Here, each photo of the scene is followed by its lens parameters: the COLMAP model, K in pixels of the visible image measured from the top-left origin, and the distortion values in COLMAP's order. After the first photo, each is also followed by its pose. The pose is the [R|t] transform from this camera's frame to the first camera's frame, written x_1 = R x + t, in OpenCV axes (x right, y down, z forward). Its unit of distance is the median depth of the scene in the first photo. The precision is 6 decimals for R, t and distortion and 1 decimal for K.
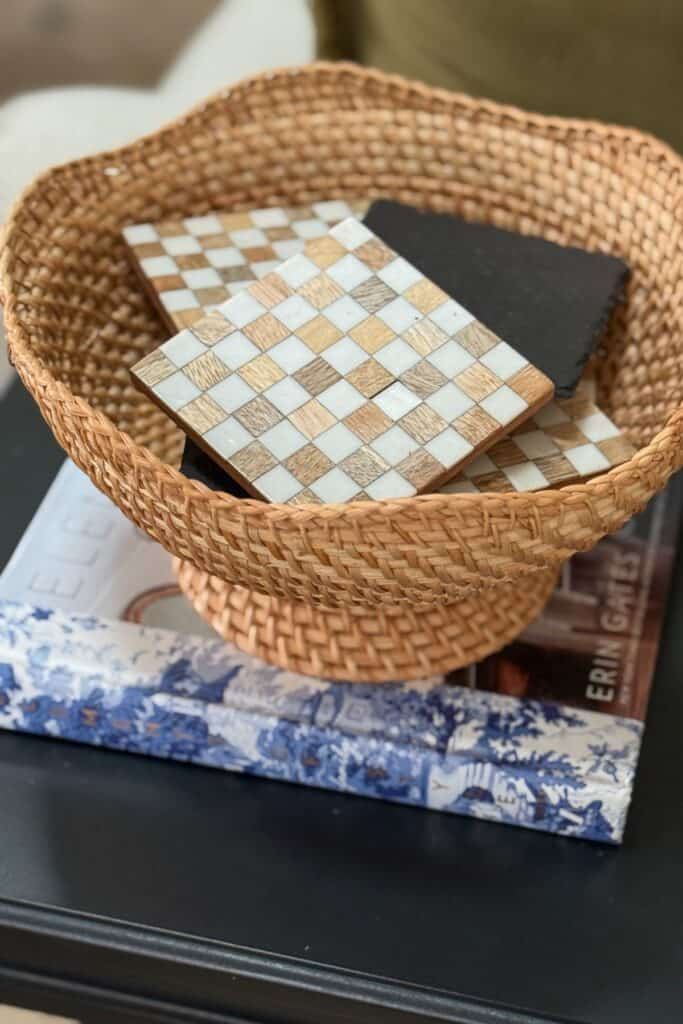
lens RADIAL K [[1837.8, 0, 406.8], [0, 1837.8, 512.5], [0, 0, 1]] dist [0.137494, 0.203171]
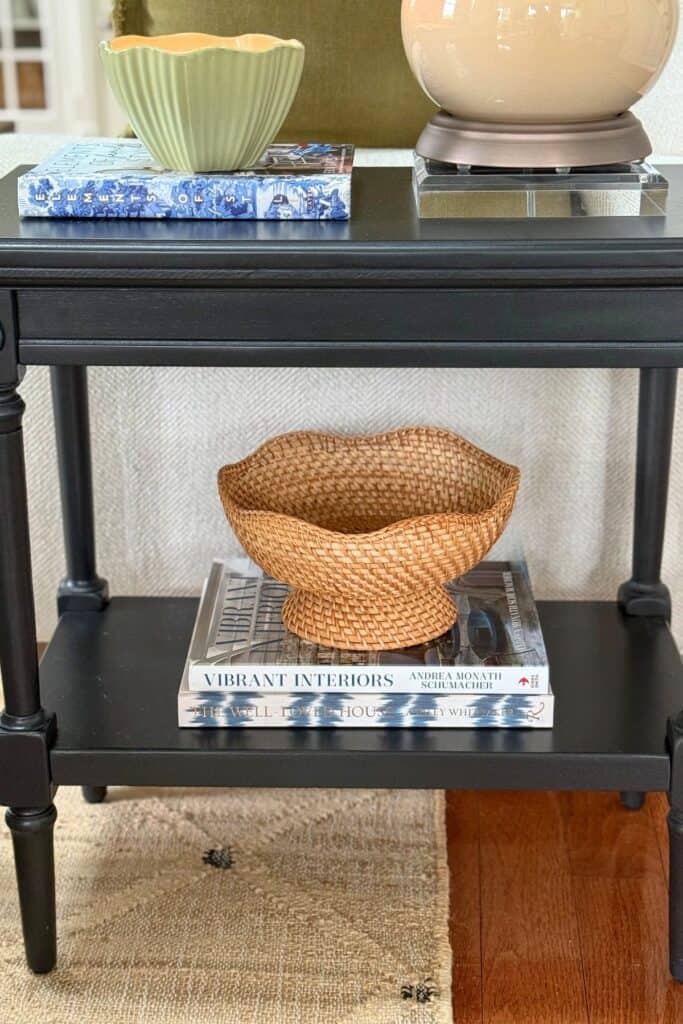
lens RADIAL K [[1587.0, 0, 339.7], [0, 1587.0, 488.1], [0, 0, 1]] dist [0.155088, 0.000288]
pose [[0.980240, -0.112165, 0.162939, -0.225170], [0.163904, 0.921709, -0.351550, 1.090286], [-0.110750, 0.371310, 0.921880, -0.559877]]
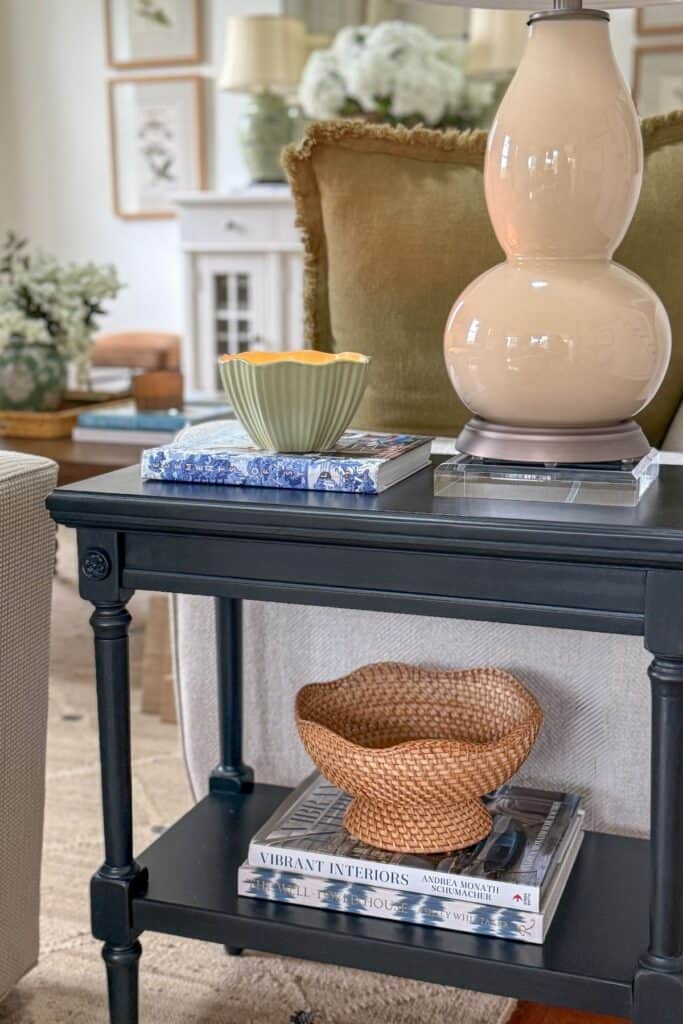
lens RADIAL K [[1297.0, 0, 358.4], [0, 1297.0, 510.5], [0, 0, 1]] dist [0.146134, -0.047475]
pose [[0.992914, -0.025675, -0.116029, 0.300485], [-0.036960, 0.861234, -0.506863, 1.137389], [0.112942, 0.507559, 0.854182, -0.582162]]
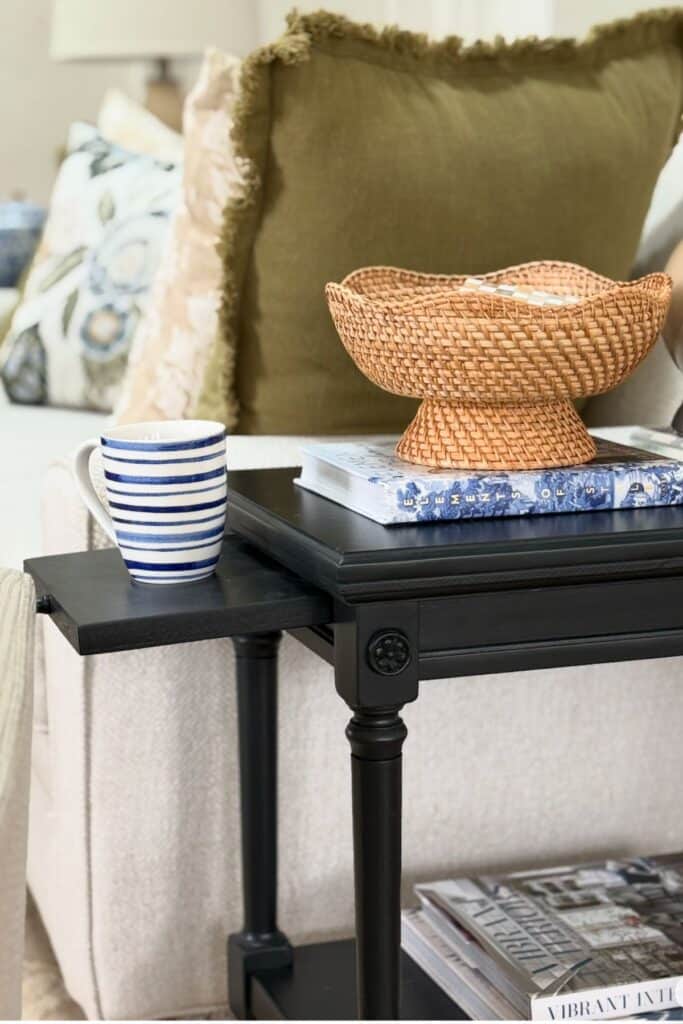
lens RADIAL K [[1814.1, 0, 341.5], [0, 1814.1, 512.0], [0, 0, 1]] dist [0.115467, 0.027064]
pose [[0.851486, -0.145870, 0.503679, -1.251094], [0.378478, 0.835778, -0.397781, 0.845677], [-0.362940, 0.529336, 0.766862, -0.423160]]
